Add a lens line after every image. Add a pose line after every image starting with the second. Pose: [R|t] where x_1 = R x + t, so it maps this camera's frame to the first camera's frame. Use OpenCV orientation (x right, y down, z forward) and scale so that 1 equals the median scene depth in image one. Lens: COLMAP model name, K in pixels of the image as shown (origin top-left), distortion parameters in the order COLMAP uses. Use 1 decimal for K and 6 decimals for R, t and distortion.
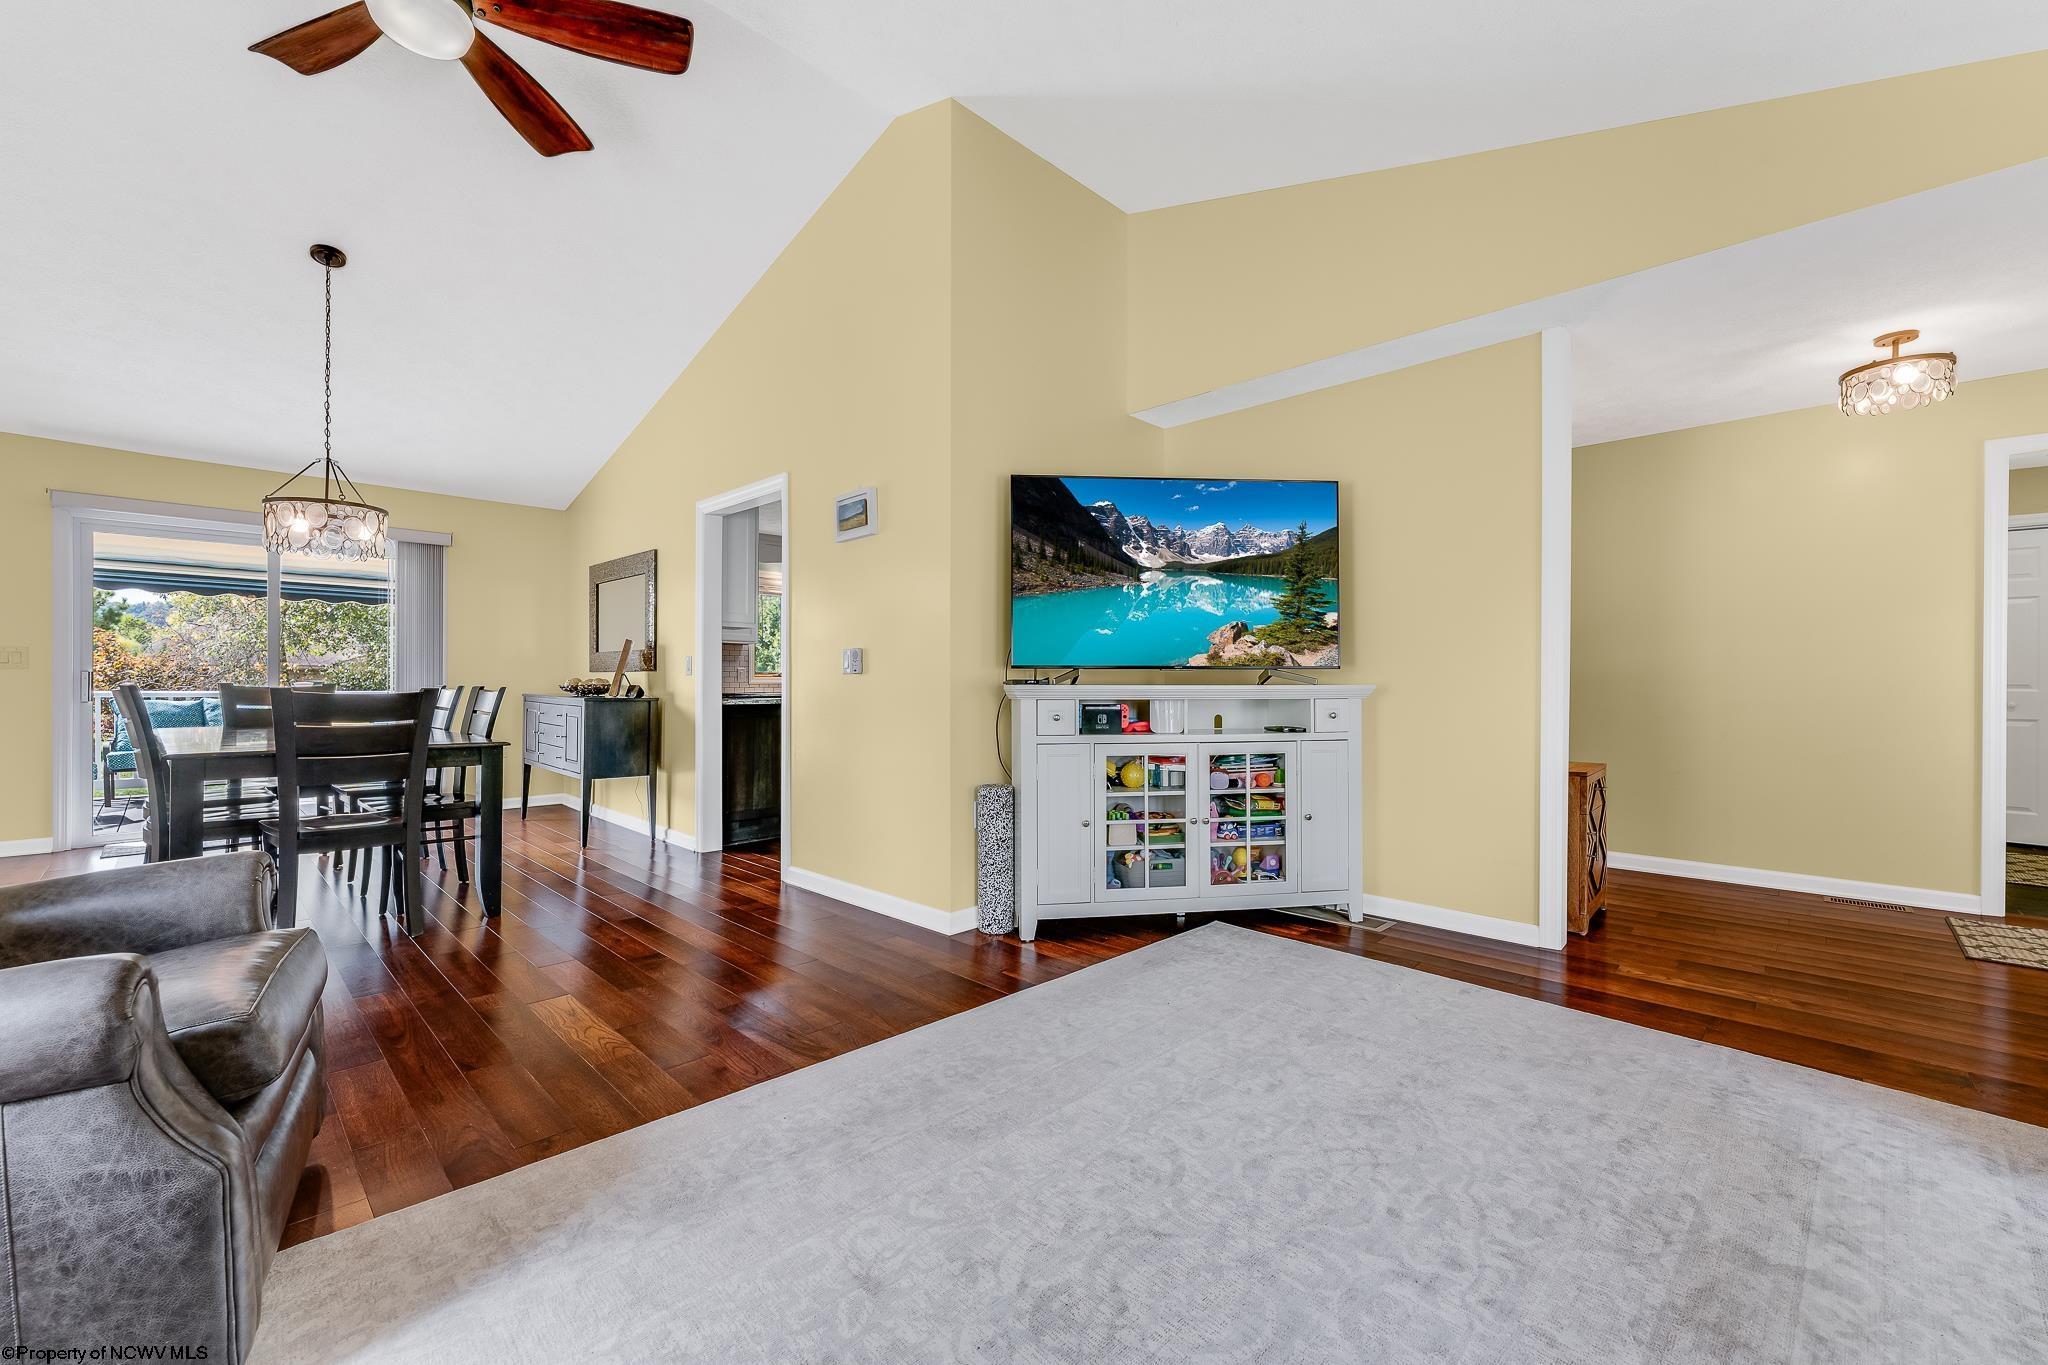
lens RADIAL K [[820.2, 0, 1027.3], [0, 820.2, 685.8], [0, 0, 1]] dist [-0.001184, 0.000377]
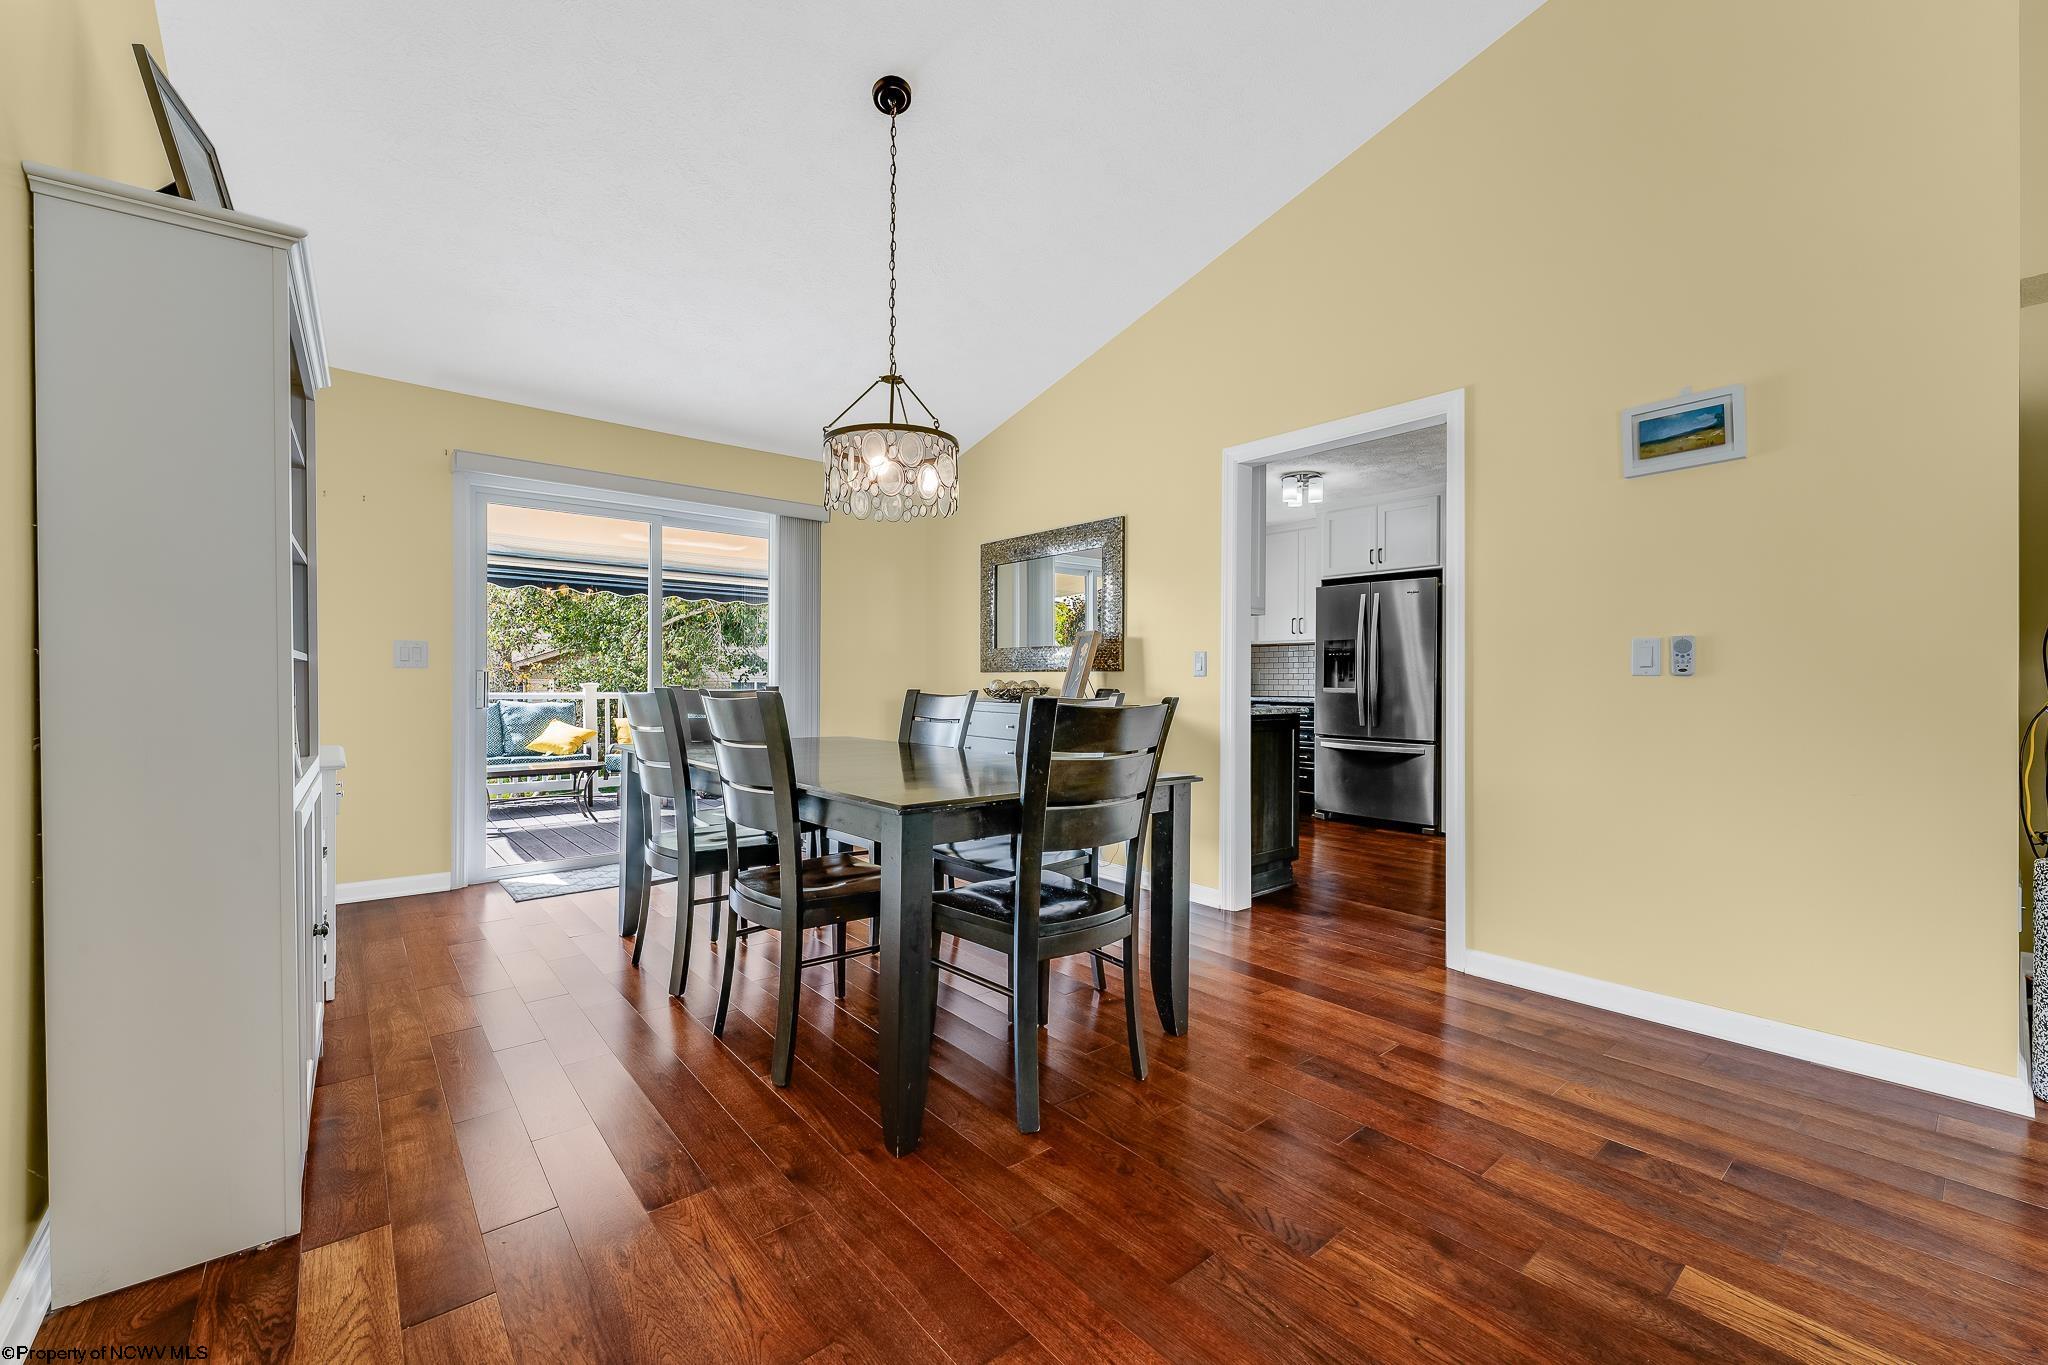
lens RADIAL K [[820.2, 0, 1019.0], [0, 820.2, 684.9], [0, 0, 1]] dist [-0.001184, 0.000377]
pose [[0.995118, -0.000213, -0.098691, -0.536162], [0.000433, 0.999997, 0.002207, -0.006425], [0.098690, -0.002239, 0.995116, 0.234339]]
